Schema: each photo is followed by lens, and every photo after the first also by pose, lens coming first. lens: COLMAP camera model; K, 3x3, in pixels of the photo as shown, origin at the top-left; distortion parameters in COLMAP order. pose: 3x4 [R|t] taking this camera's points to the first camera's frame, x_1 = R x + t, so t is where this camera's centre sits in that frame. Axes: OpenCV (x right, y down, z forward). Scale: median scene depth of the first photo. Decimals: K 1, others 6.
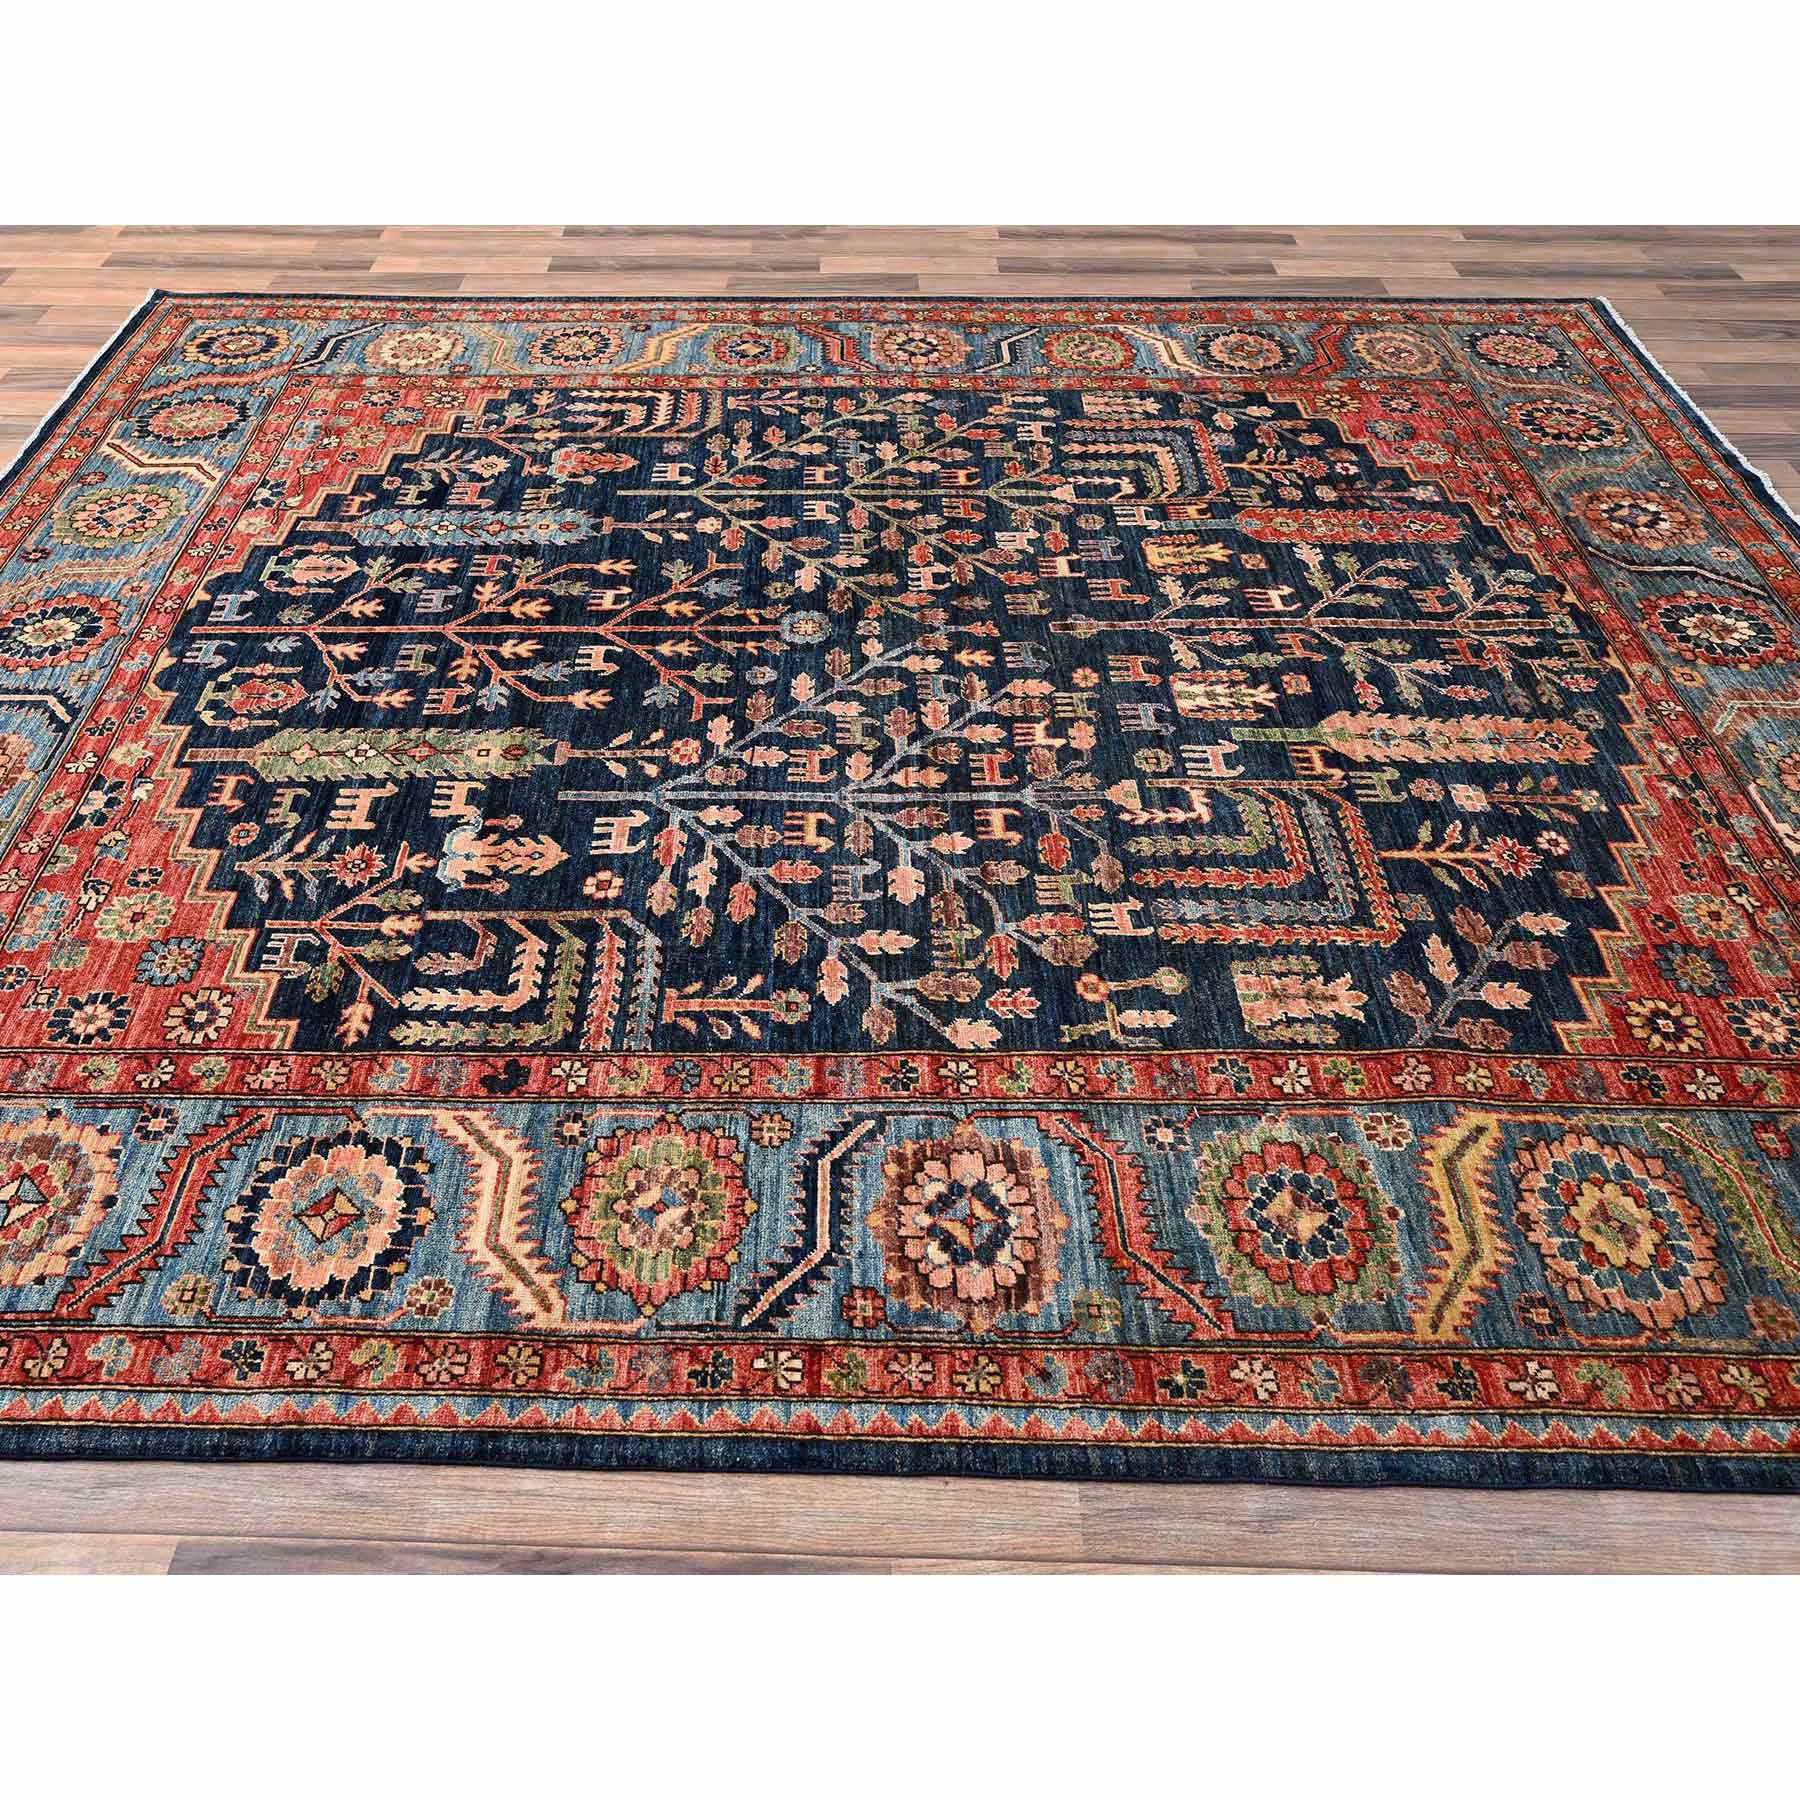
lens RADIAL K [[1565.4, 0, 817.1], [0, 1565.4, 900.2], [0, 0, 1]] dist [-0.000719, -0.003872]
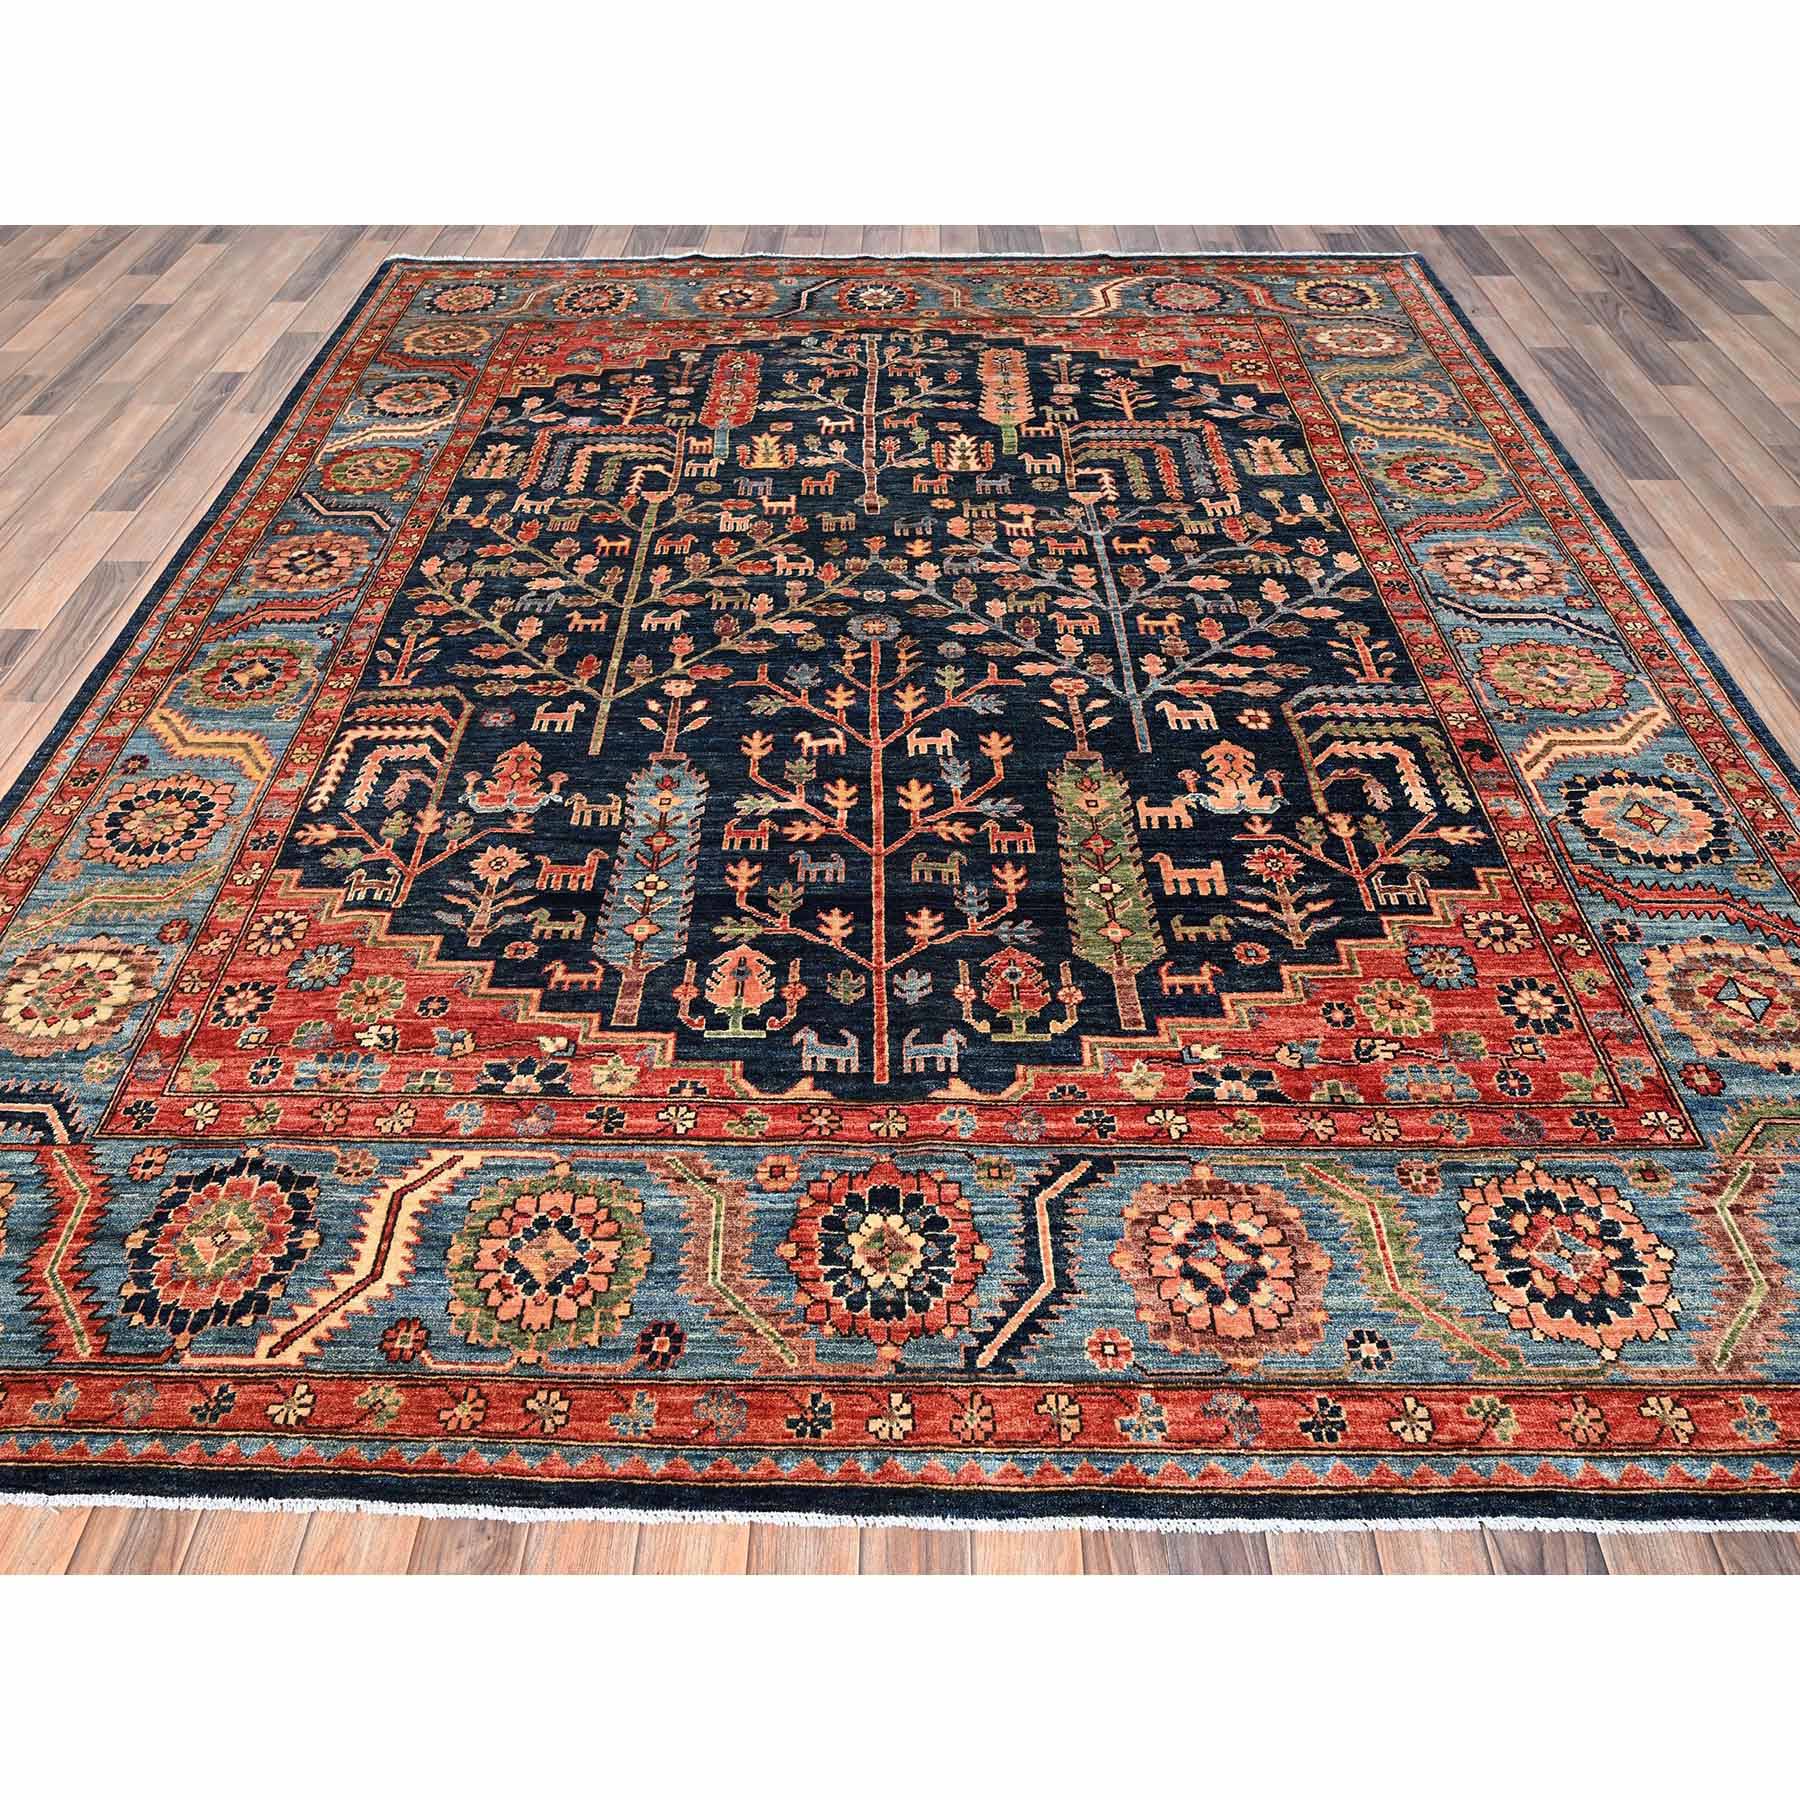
lens RADIAL K [[1358.1, 0, 900.0], [0, 1358.1, 900.0], [0, 0, 1]] dist [-0.000826, -0.000123]
pose [[-0.010475, -0.703885, 0.710237, -0.828207], [0.691794, 0.507759, 0.513421, -0.564488], [-0.722018, 0.496716, 0.481624, 0.655421]]
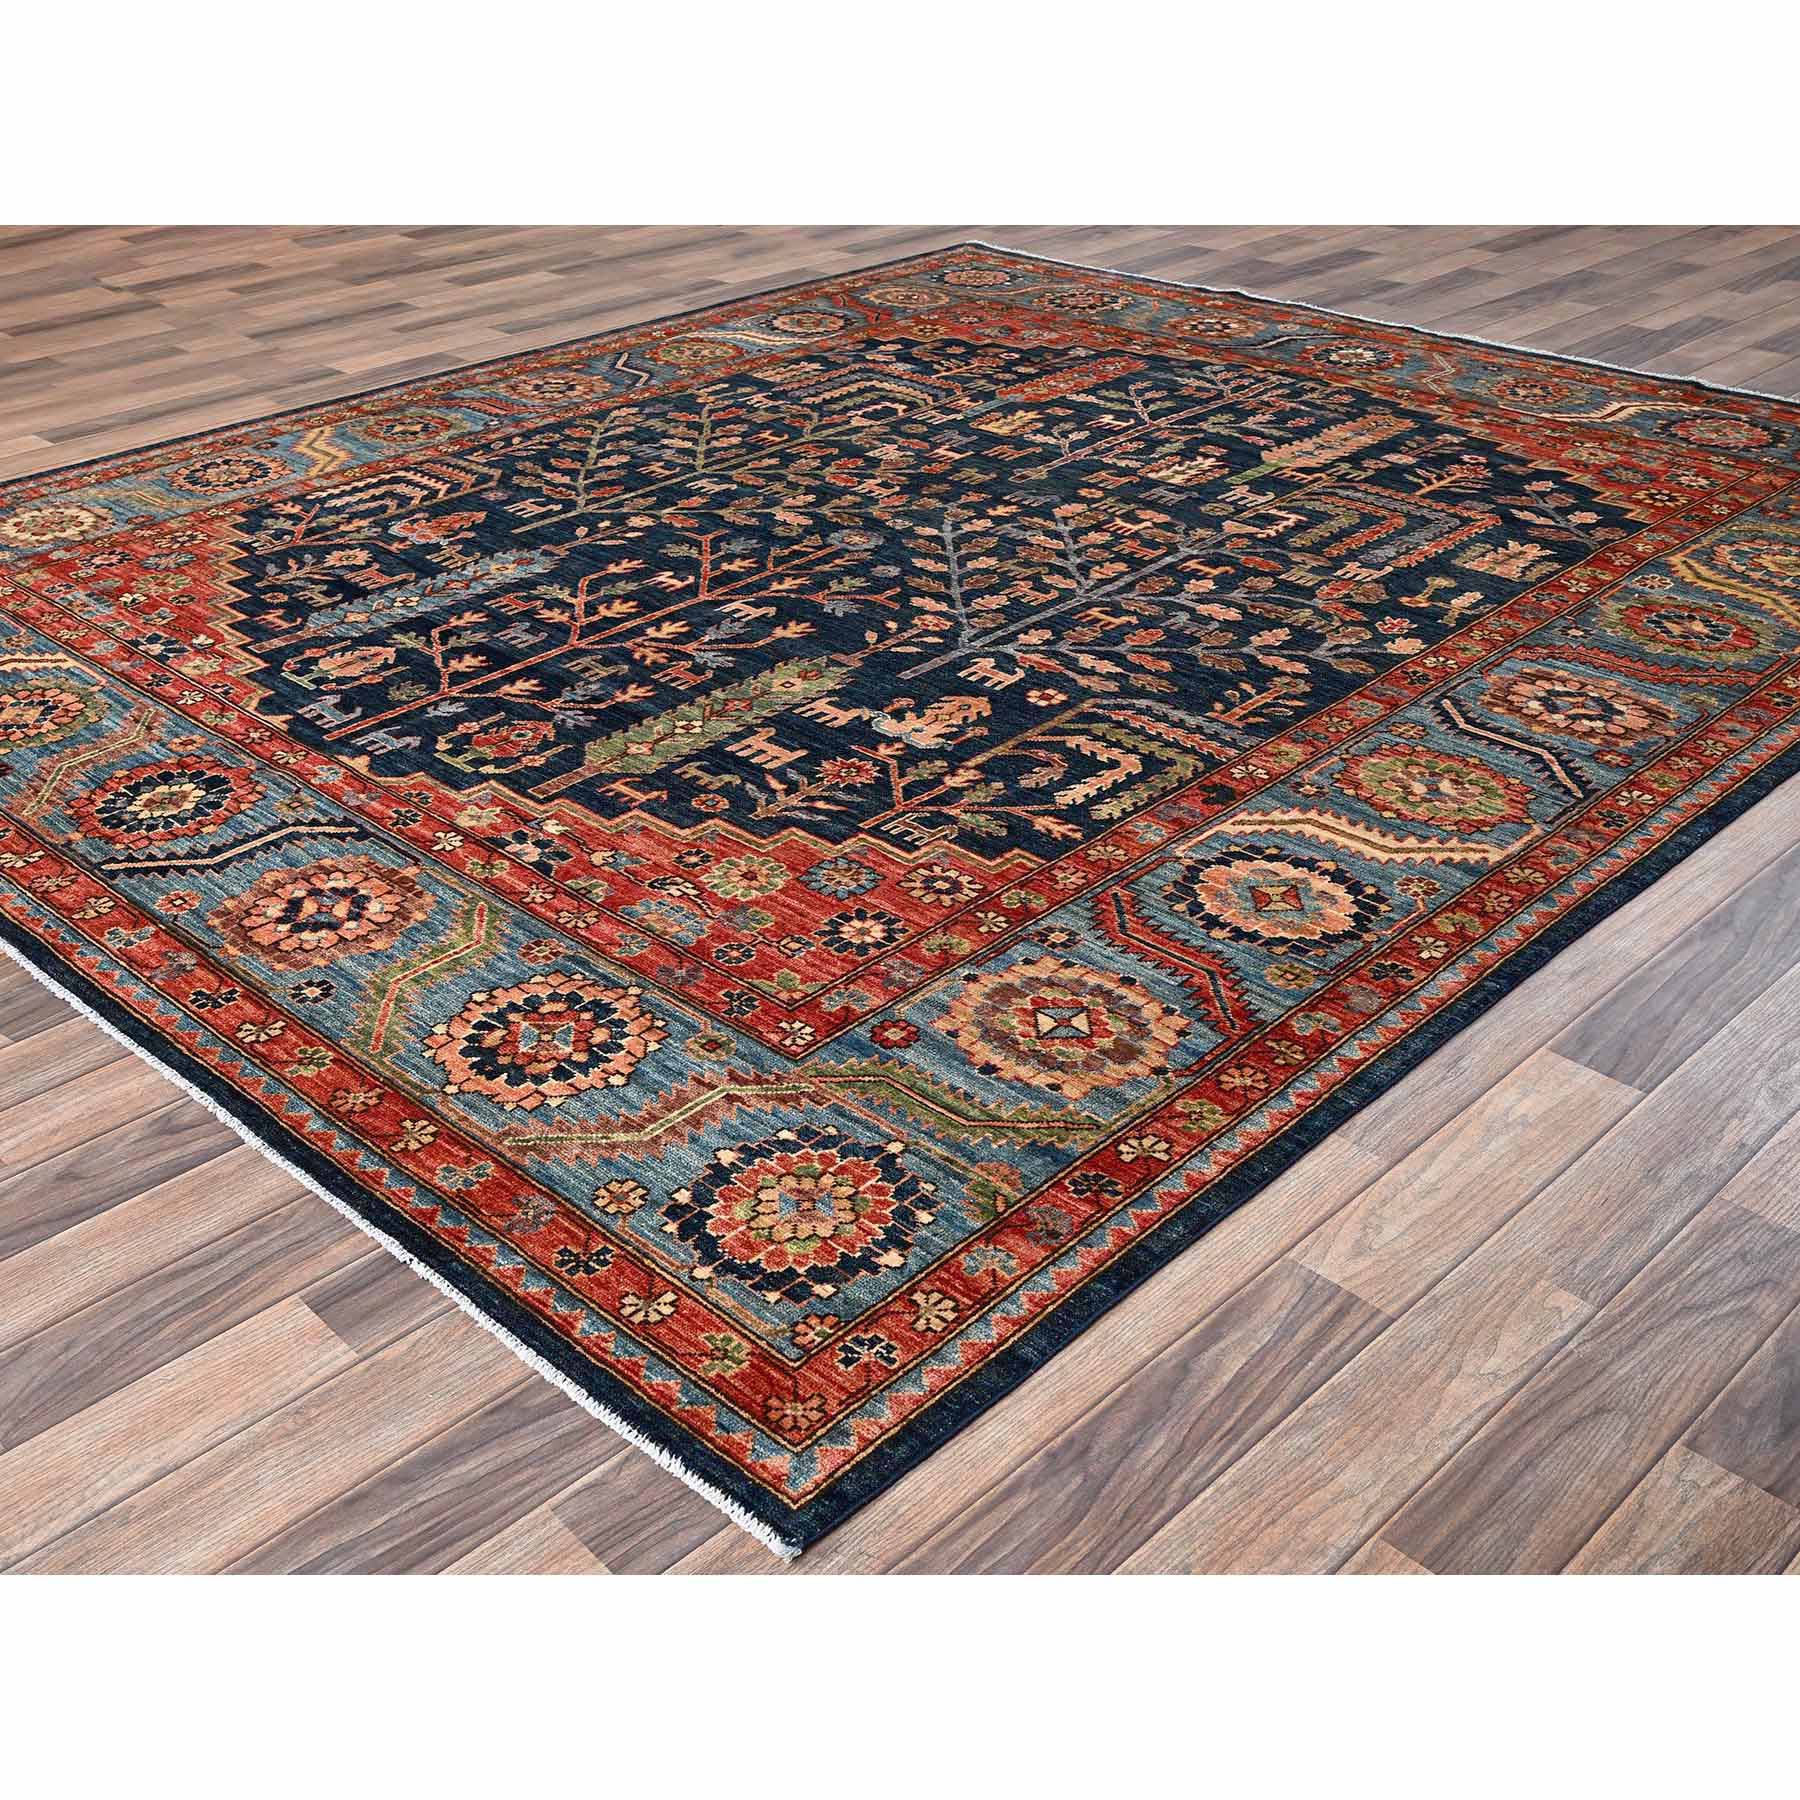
lens RADIAL K [[2023.4, 0, 900.0], [0, 2023.4, 900.0], [0, 0, 1]] dist [-0.007224, 0.020965]
pose [[0.679151, -0.369952, 0.633948, -0.911889], [0.510619, 0.858576, -0.045991, 0.096968], [-0.527278, 0.354941, 0.772007, 0.085425]]
